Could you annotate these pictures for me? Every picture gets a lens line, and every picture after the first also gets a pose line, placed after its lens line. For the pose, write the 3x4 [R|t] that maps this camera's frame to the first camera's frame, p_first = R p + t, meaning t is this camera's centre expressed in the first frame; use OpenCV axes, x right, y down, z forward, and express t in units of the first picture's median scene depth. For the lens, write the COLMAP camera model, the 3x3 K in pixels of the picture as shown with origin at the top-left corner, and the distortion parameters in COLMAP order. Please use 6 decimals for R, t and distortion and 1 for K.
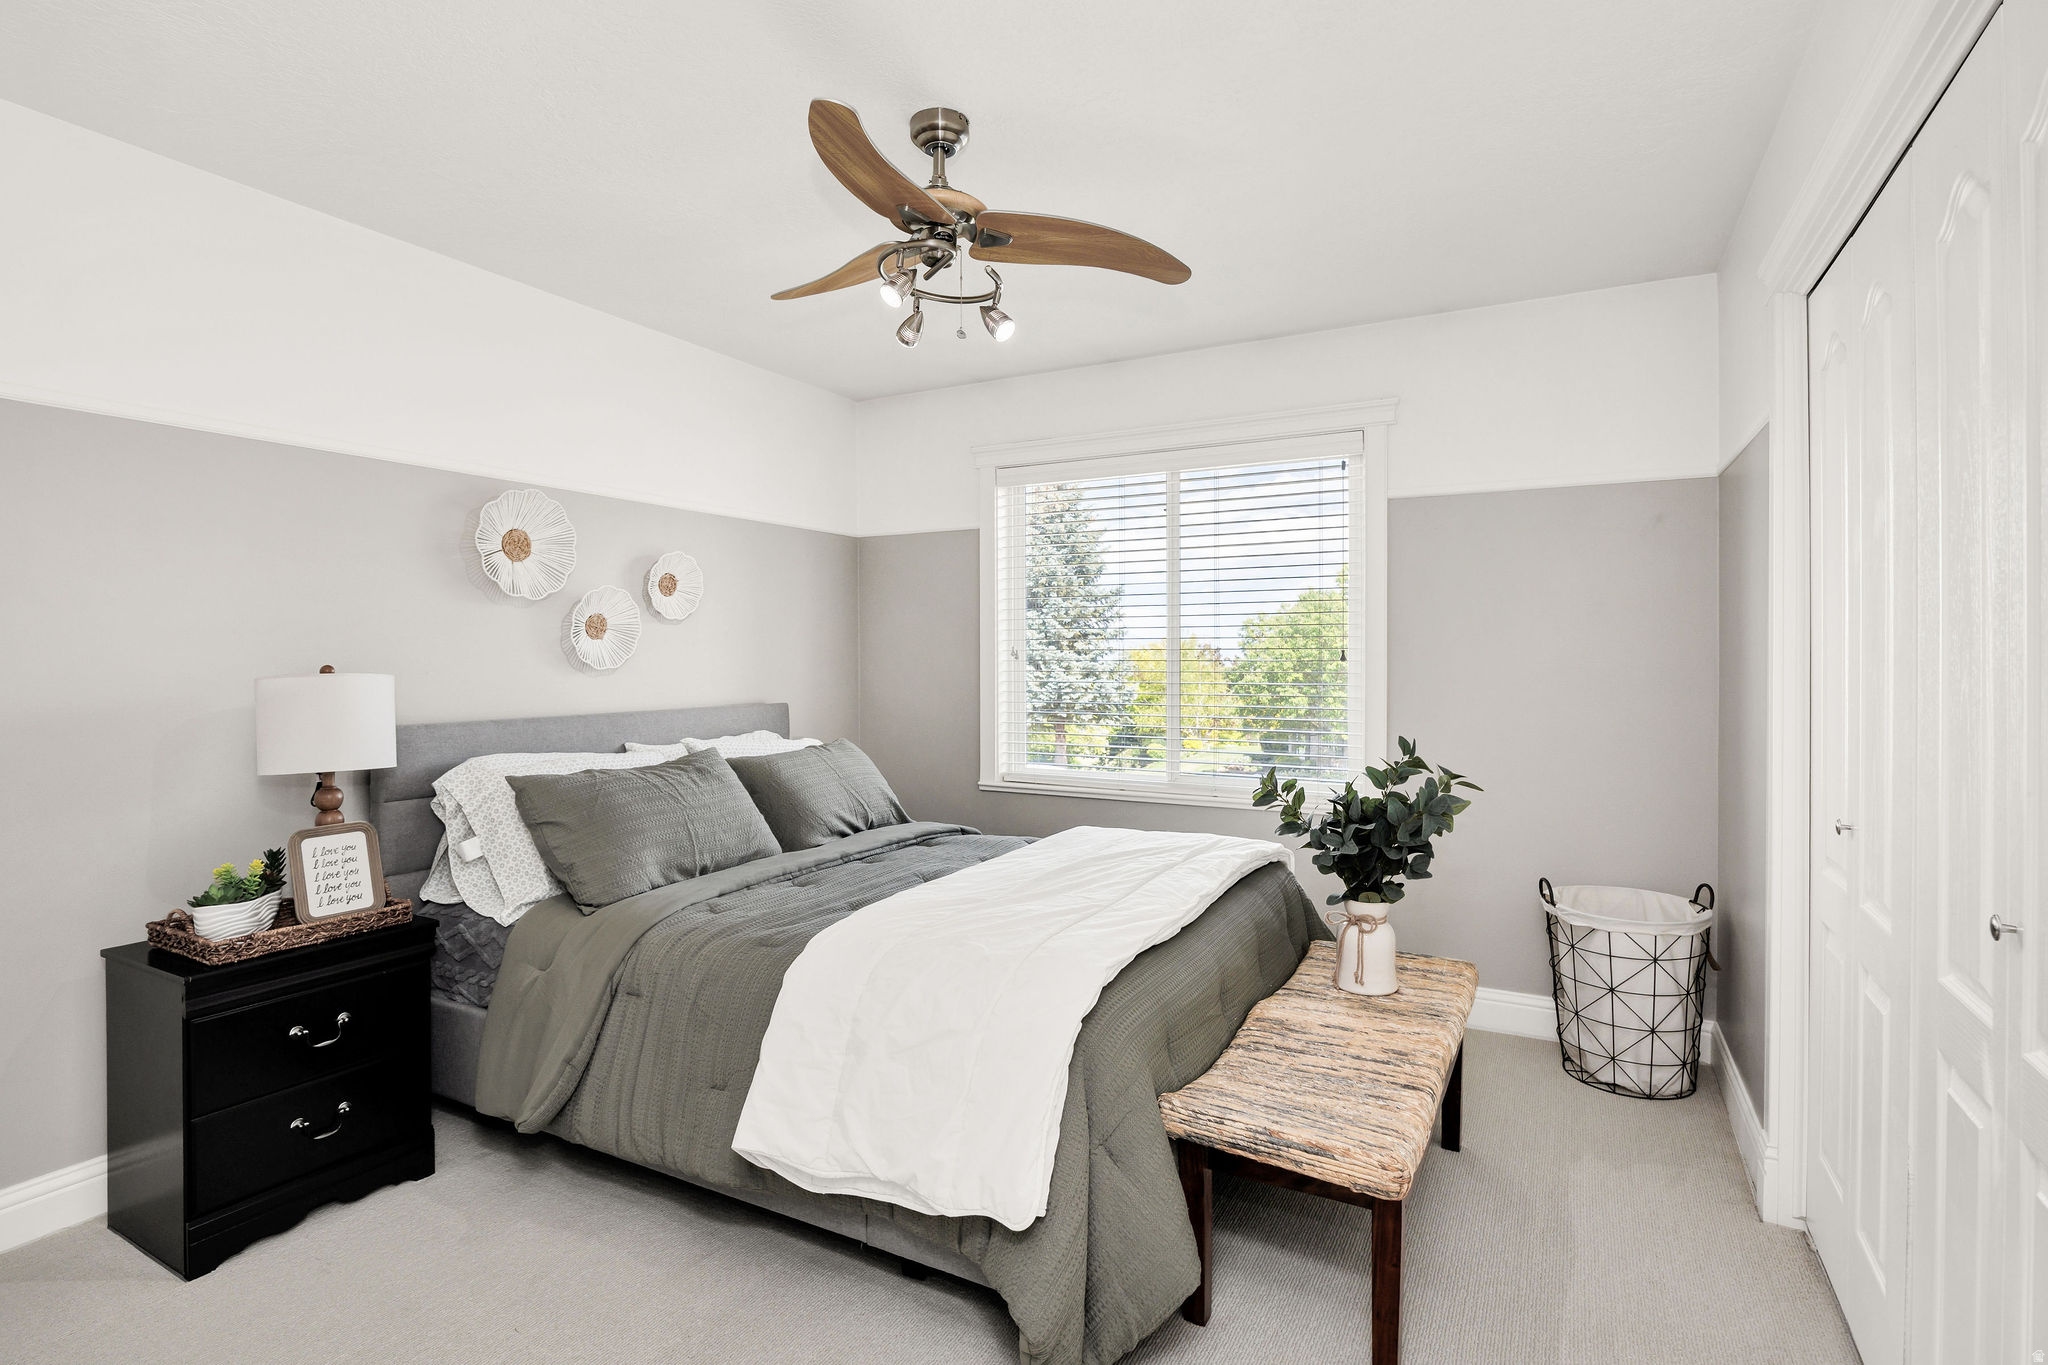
lens RADIAL K [[1018.6, 0, 1014.2], [0, 1018.6, 650.5], [0, 0, 1]] dist [-0.002410, -0.001101]
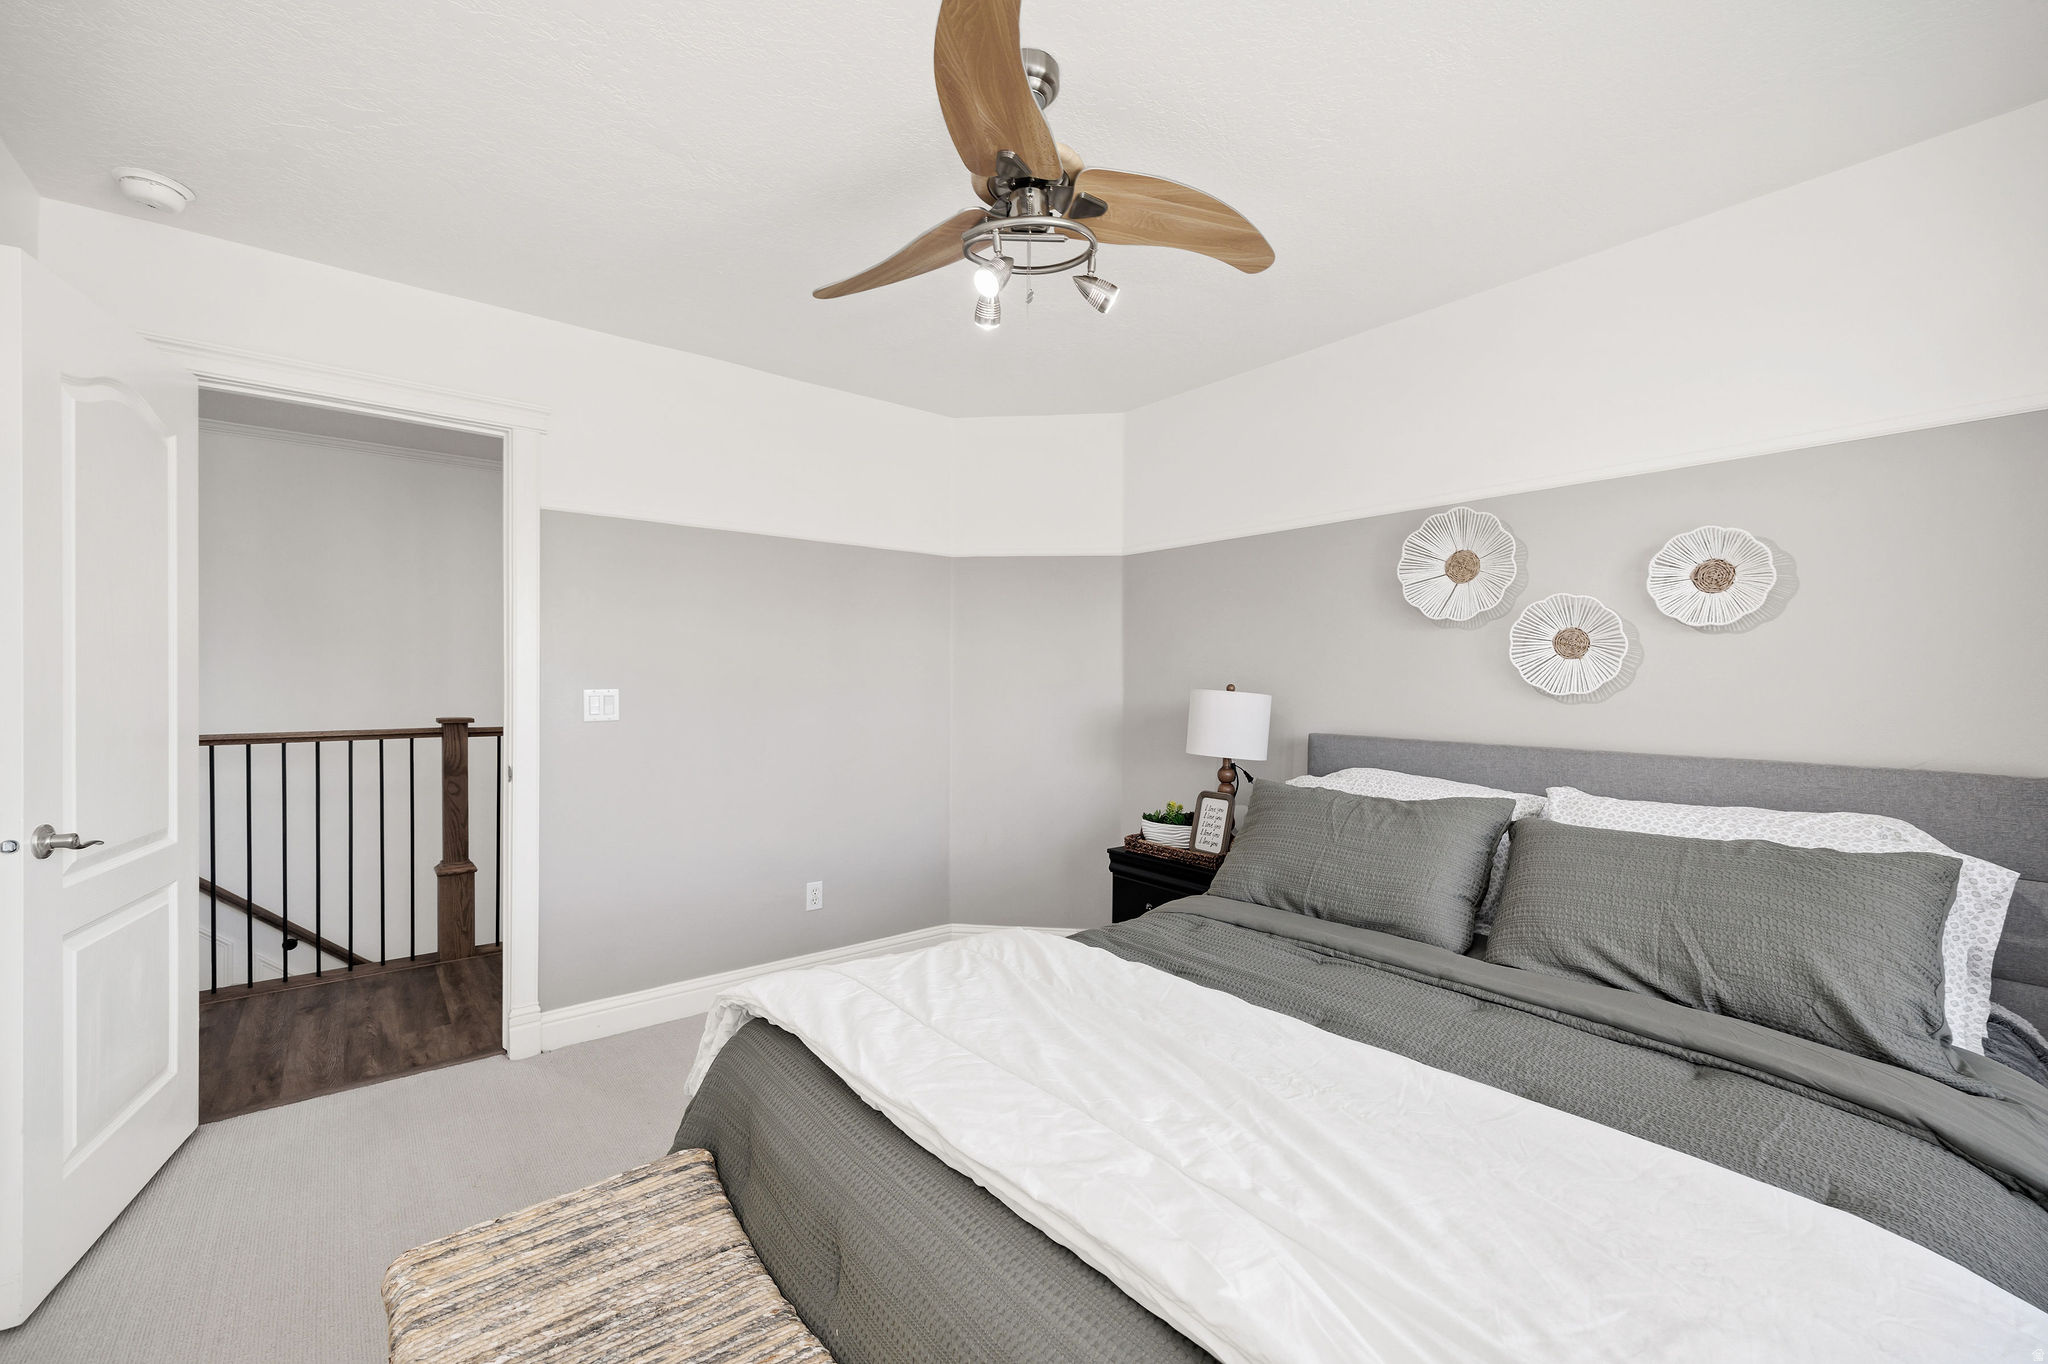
lens RADIAL K [[853.4, 0, 1024.0], [0, 853.4, 682.0], [0, 0, 1]] dist [0.001702, 0.000142]
pose [[-0.396550, 0.000912, -0.918013, 0.493718], [0.002170, 0.999998, 0.000056, 0.008355], [0.918011, -0.001970, -0.396551, 1.048042]]
